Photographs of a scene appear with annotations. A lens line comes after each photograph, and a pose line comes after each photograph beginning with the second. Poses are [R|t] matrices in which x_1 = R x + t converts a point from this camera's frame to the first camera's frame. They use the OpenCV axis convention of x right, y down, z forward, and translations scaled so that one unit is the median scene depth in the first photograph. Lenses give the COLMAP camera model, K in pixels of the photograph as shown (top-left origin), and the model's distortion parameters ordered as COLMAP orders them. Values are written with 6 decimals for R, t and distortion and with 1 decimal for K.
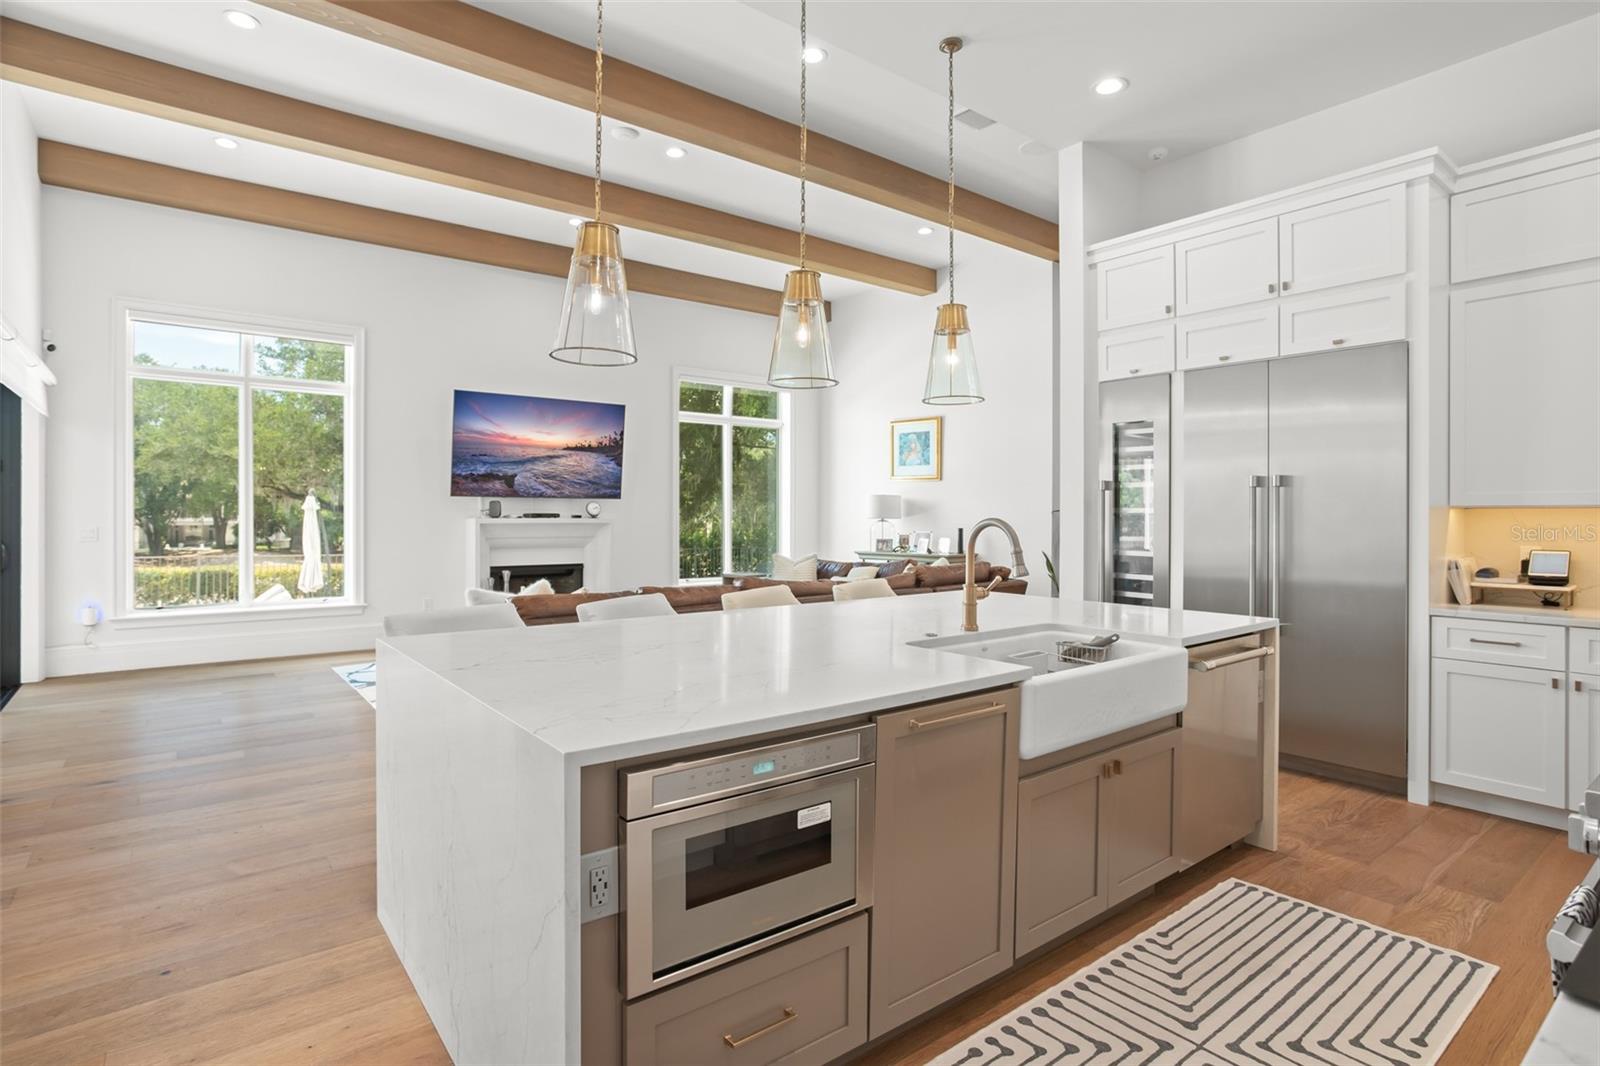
lens RADIAL K [[823.3, 0, 785.4], [0, 823.3, 526.3], [0, 0, 1]] dist [-0.016157, 0.000460]
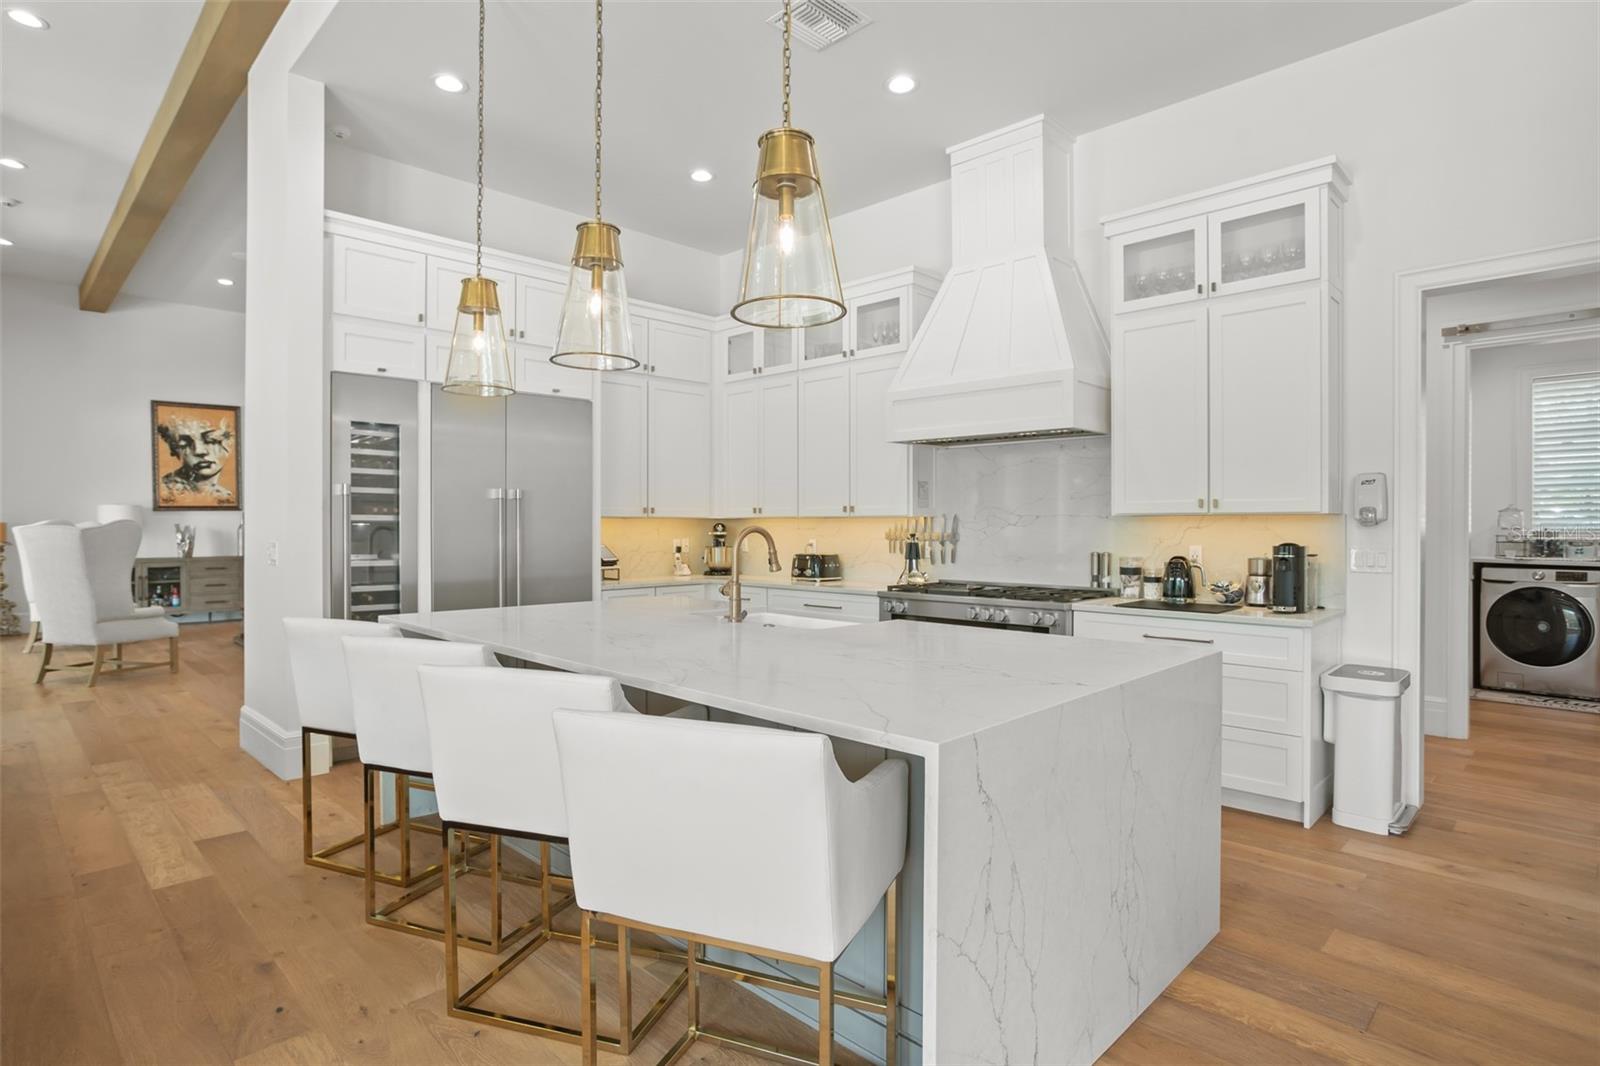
lens RADIAL K [[825.5, 0, 787.8], [0, 825.5, 526.8], [0, 0, 1]] dist [-0.024847, 0.007455]
pose [[-0.125984, -0.006028, 0.992014, -0.309538], [0.013966, 0.999872, 0.007849, -0.005417], [-0.991934, 0.014843, -0.125884, 0.360856]]
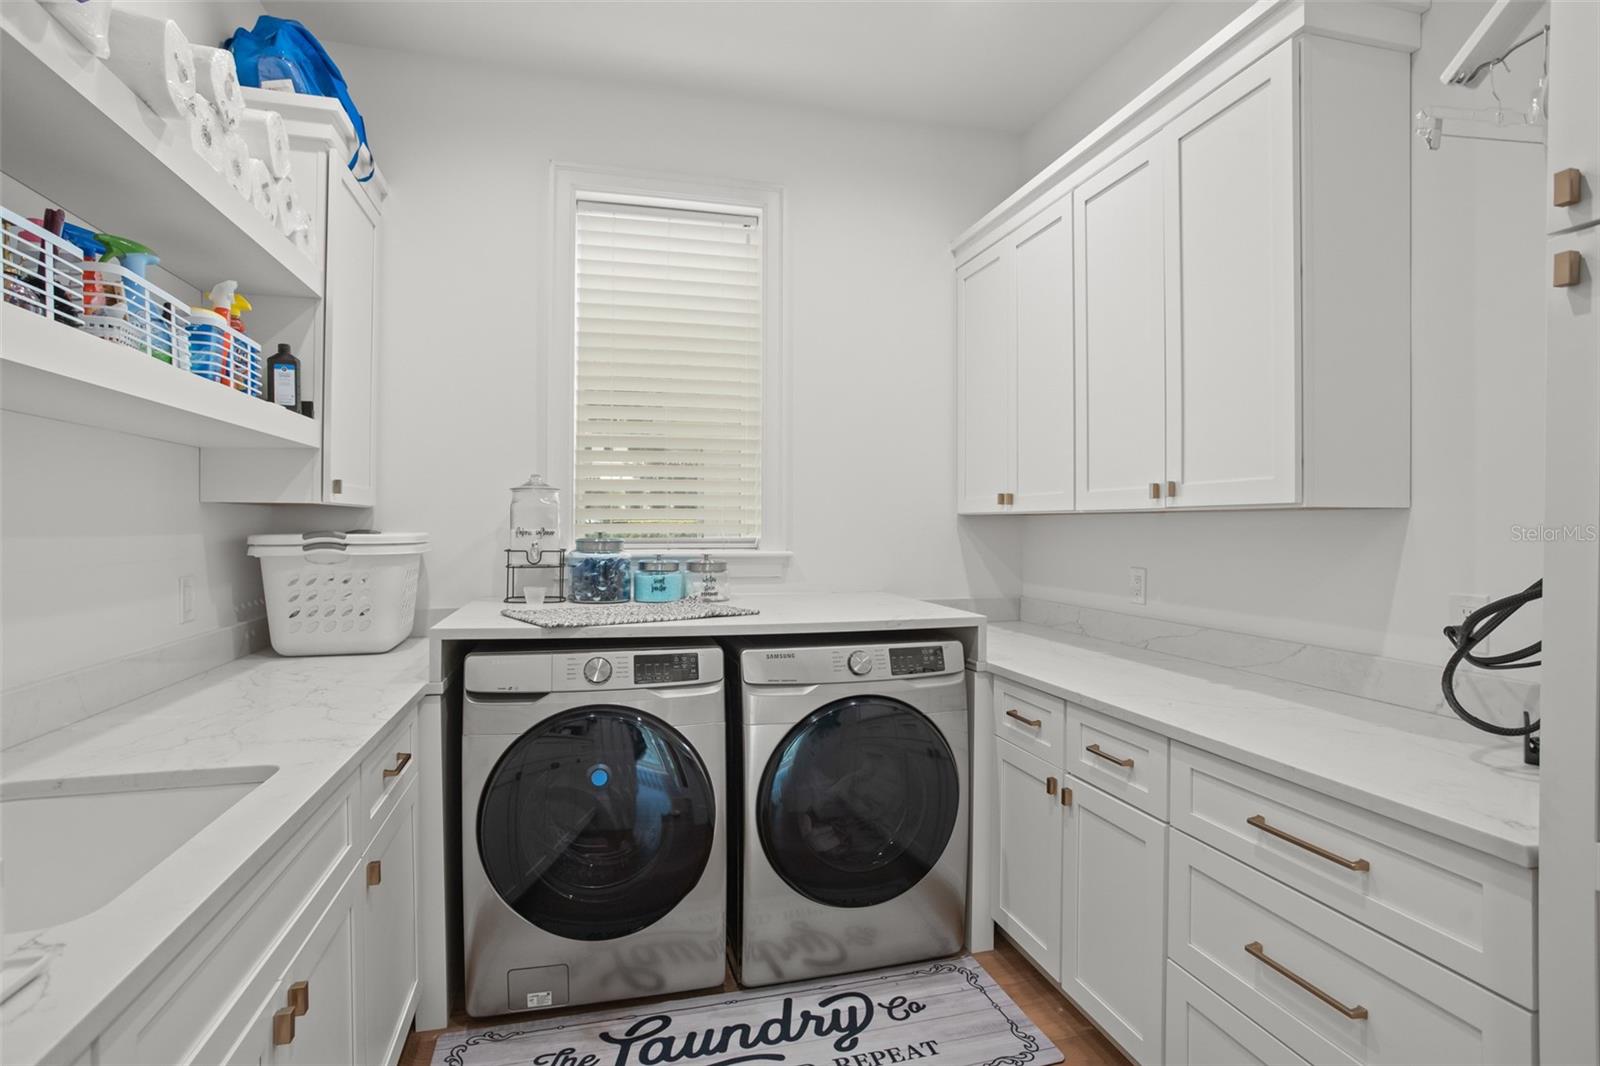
lens RADIAL K [[797.7, 0, 796.0], [0, 797.7, 528.4], [0, 0, 1]] dist [-0.038129, 0.020159]
pose [[-0.918928, -0.011631, 0.394253, 0.143899], [0.000012, 0.999564, 0.029516, 0.000595], [-0.394424, 0.027128, -0.918528, -0.160932]]
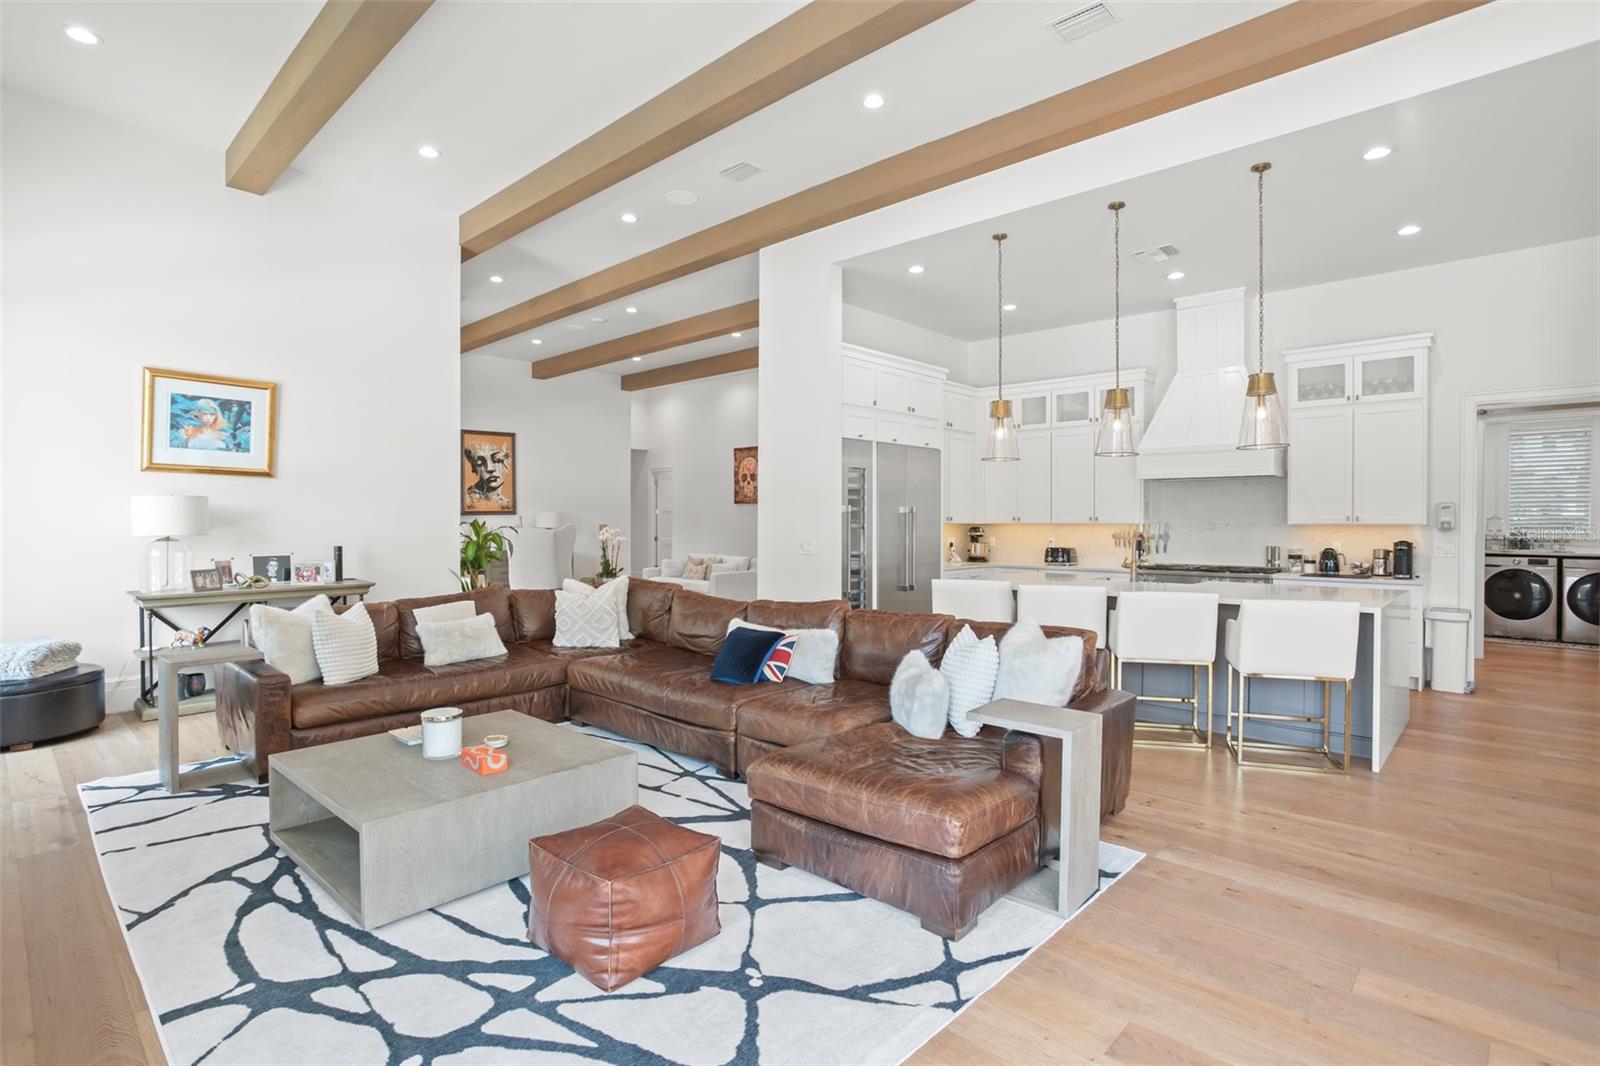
lens RADIAL K [[797.7, 0, 773.2], [0, 797.7, 528.4], [0, 0, 1]] dist [-0.038129, 0.020159]
pose [[-0.154646, -0.011523, 0.987903, -0.574667], [0.012406, 0.999830, 0.013605, -0.019751], [-0.987892, 0.014360, -0.154477, 0.769793]]
